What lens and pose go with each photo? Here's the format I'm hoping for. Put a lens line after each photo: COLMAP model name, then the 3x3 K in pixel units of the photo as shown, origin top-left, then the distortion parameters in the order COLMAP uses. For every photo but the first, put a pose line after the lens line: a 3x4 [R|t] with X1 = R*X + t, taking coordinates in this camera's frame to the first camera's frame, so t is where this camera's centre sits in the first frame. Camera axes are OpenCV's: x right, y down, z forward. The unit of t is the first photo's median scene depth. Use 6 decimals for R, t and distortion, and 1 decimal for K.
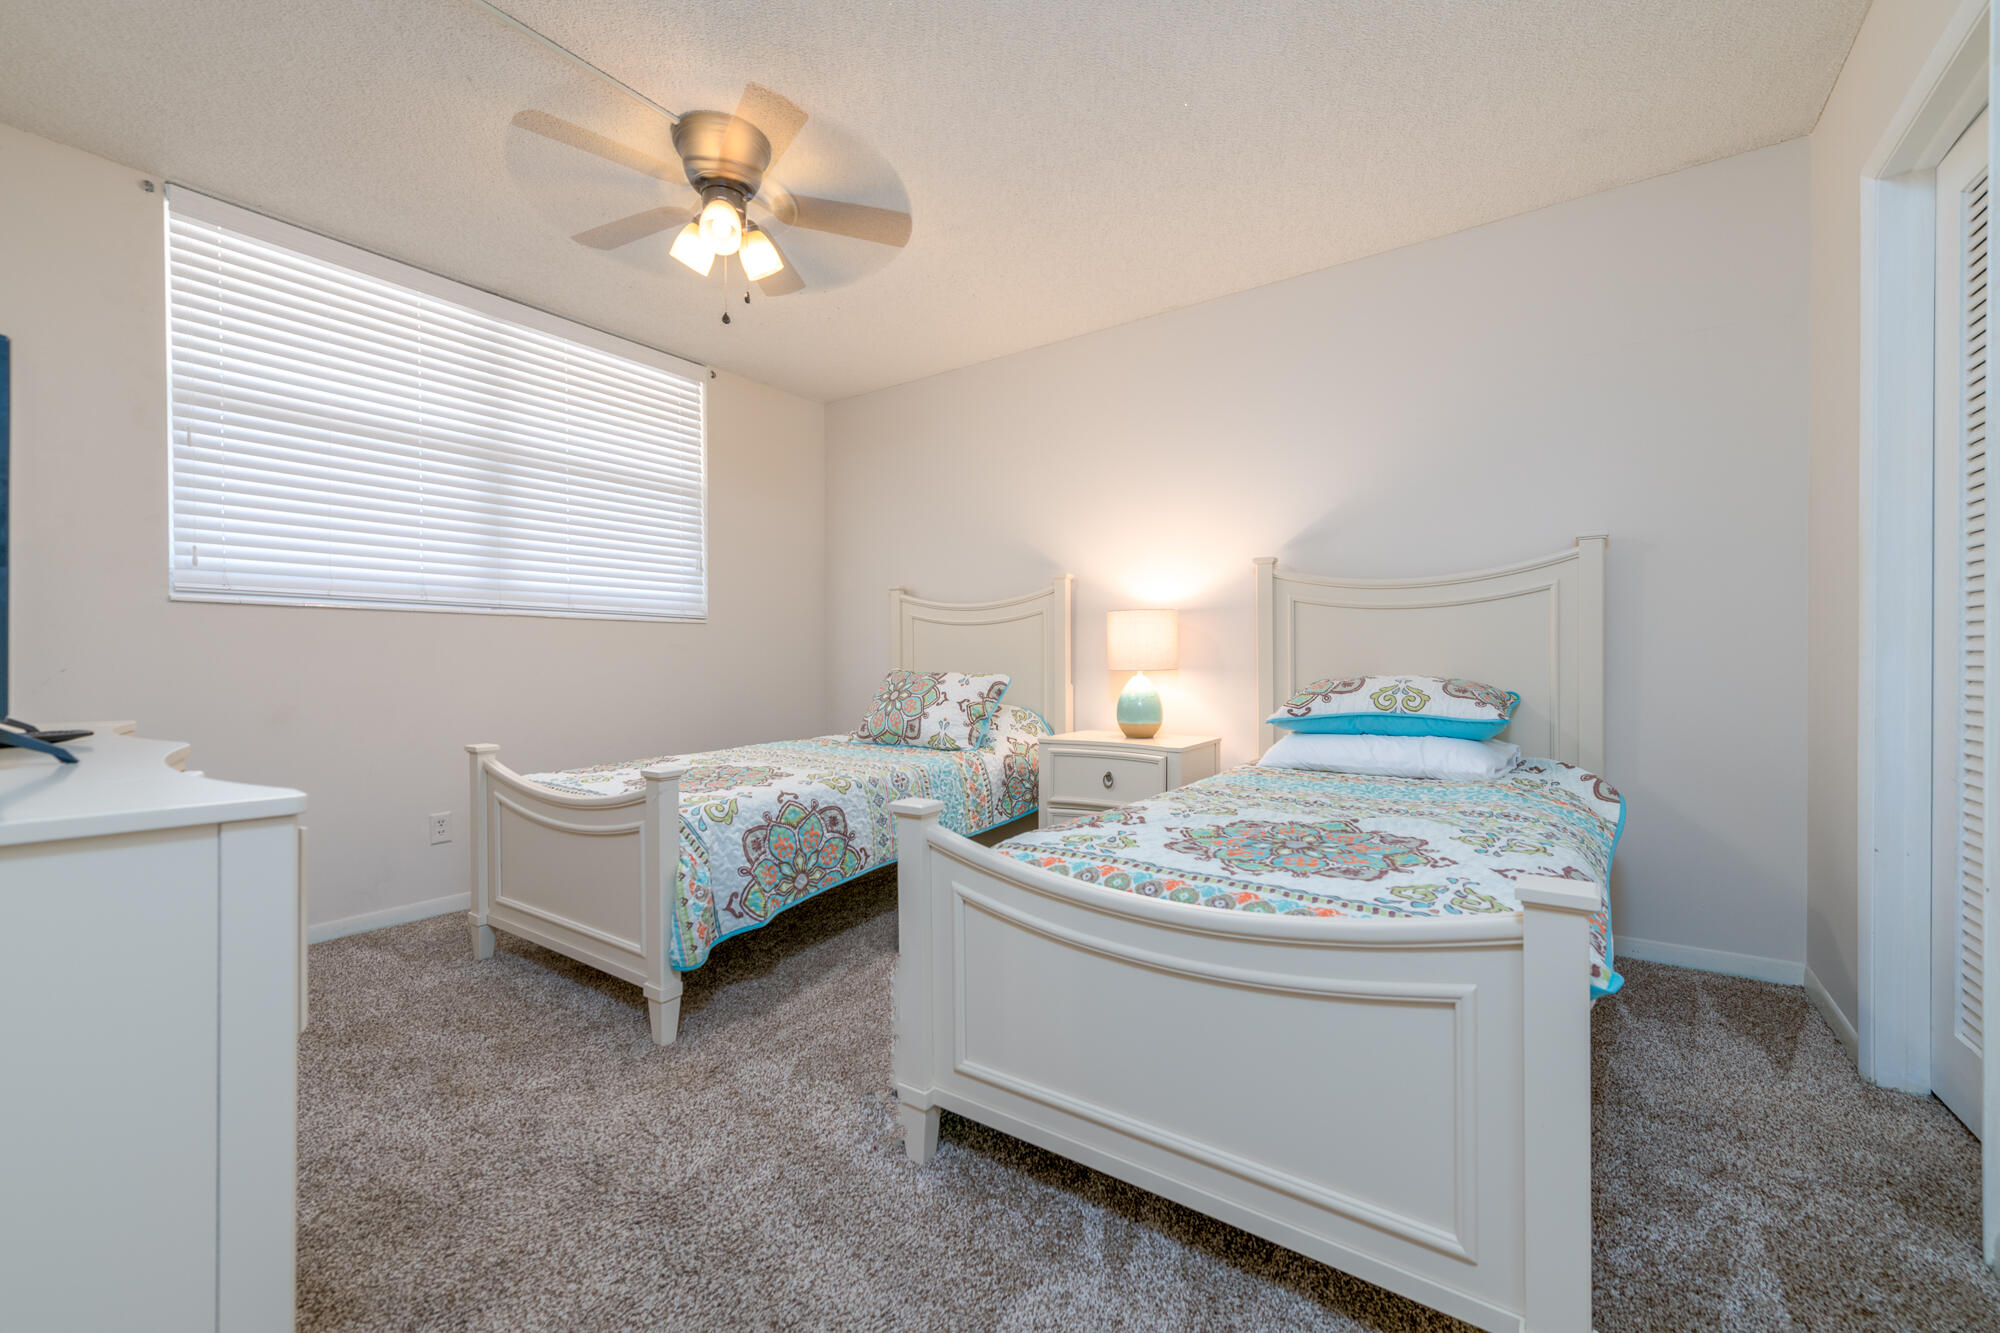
lens RADIAL K [[793.4, 0, 1063.9], [0, 793.4, 665.3], [0, 0, 1]] dist [0.013646, -0.000089]
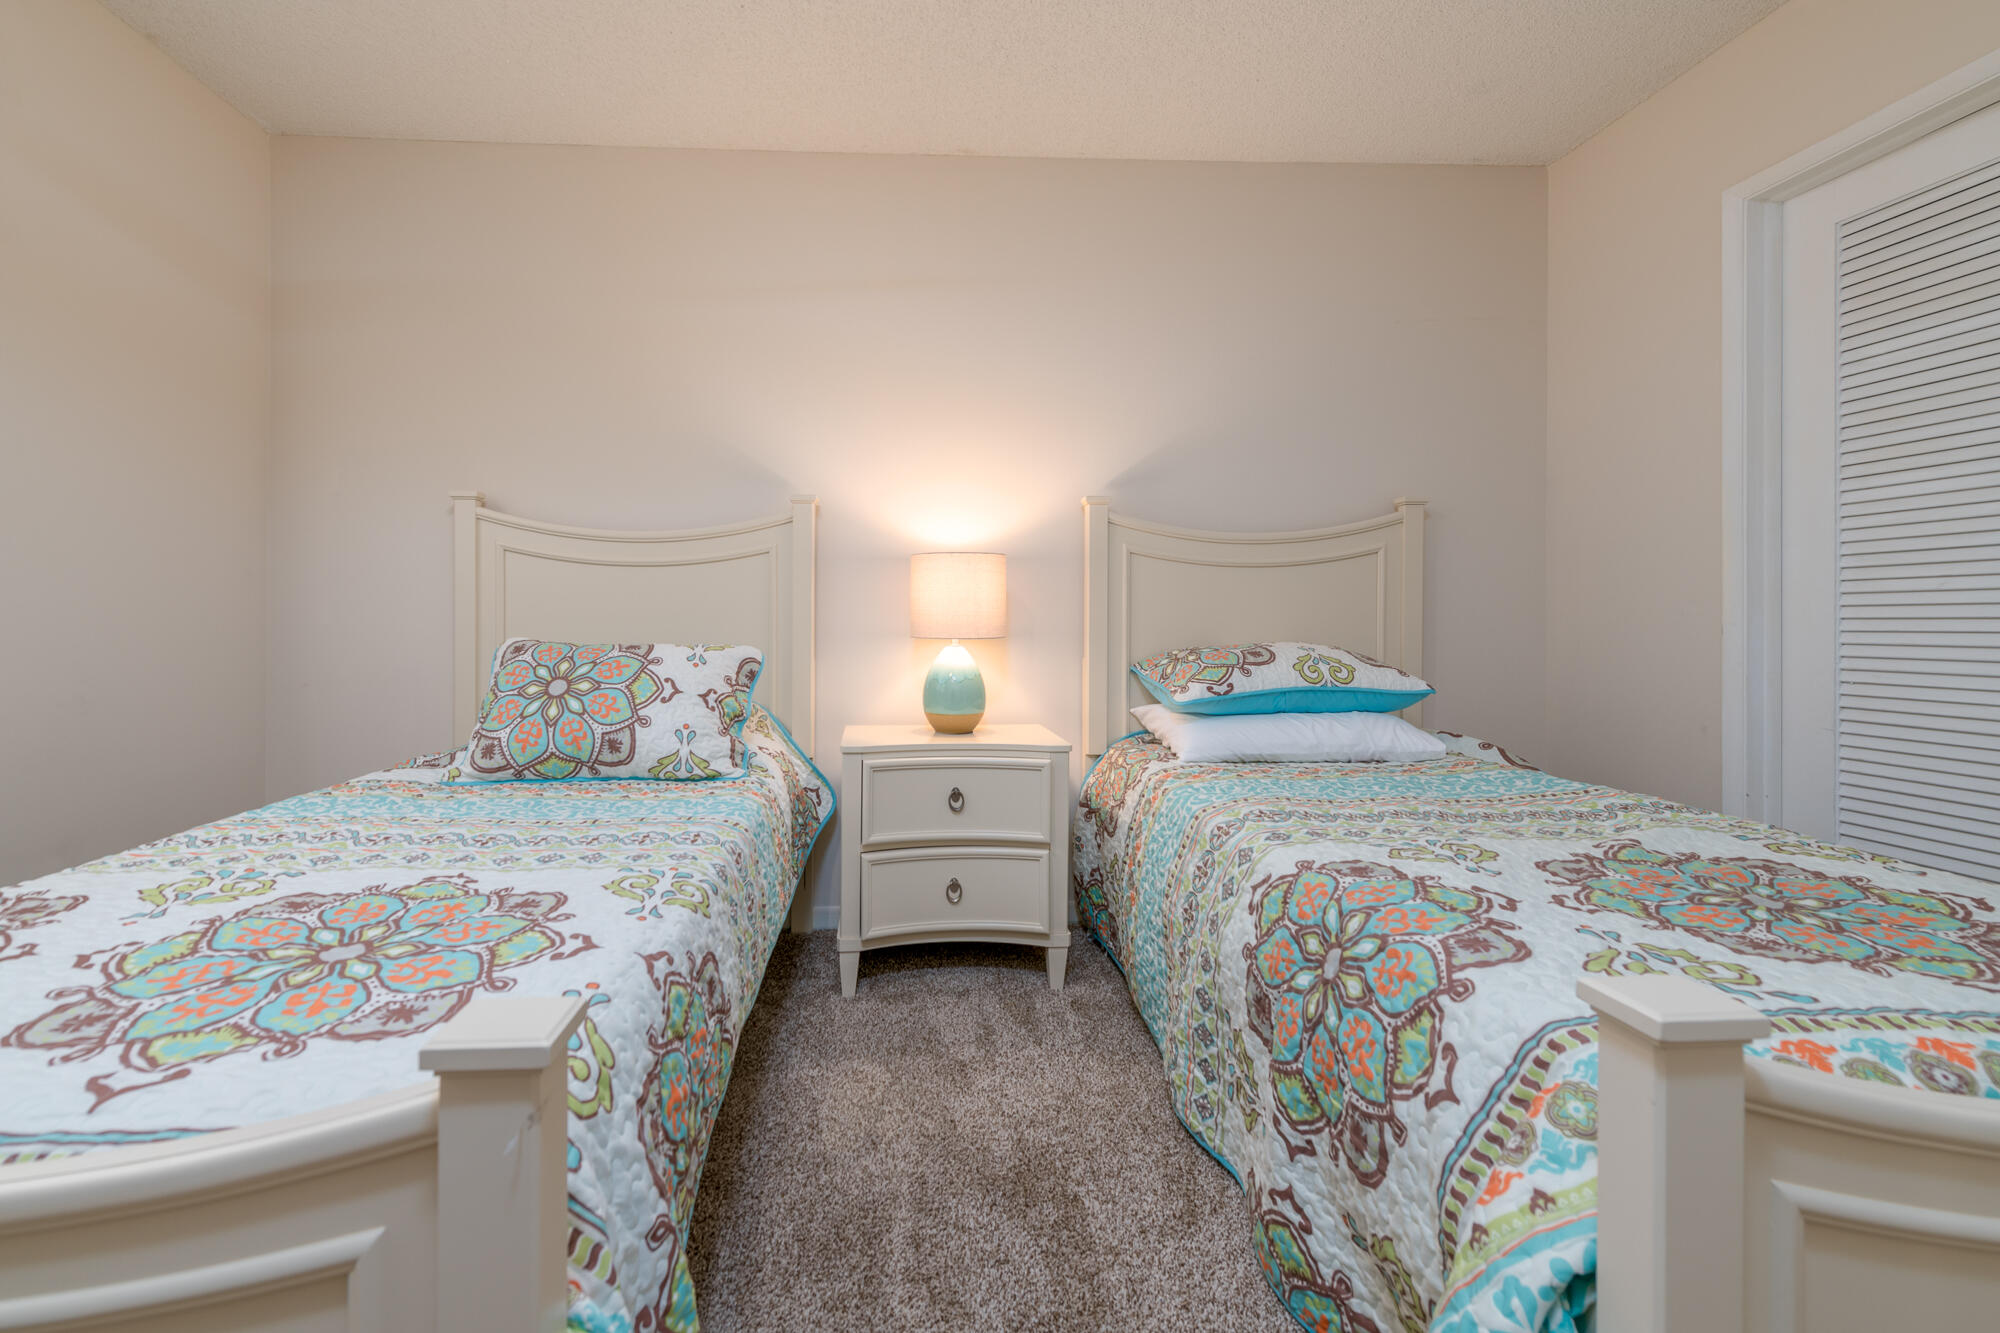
lens RADIAL K [[815.1, 0, 1002.4], [0, 815.1, 631.7], [0, 0, 1]] dist [0.014361, -0.000186]
pose [[0.816665, 0.000011, 0.577112, -0.300679], [0.001094, 0.999998, -0.001567, 0.001546], [-0.577111, 0.001911, 0.816663, 0.388785]]
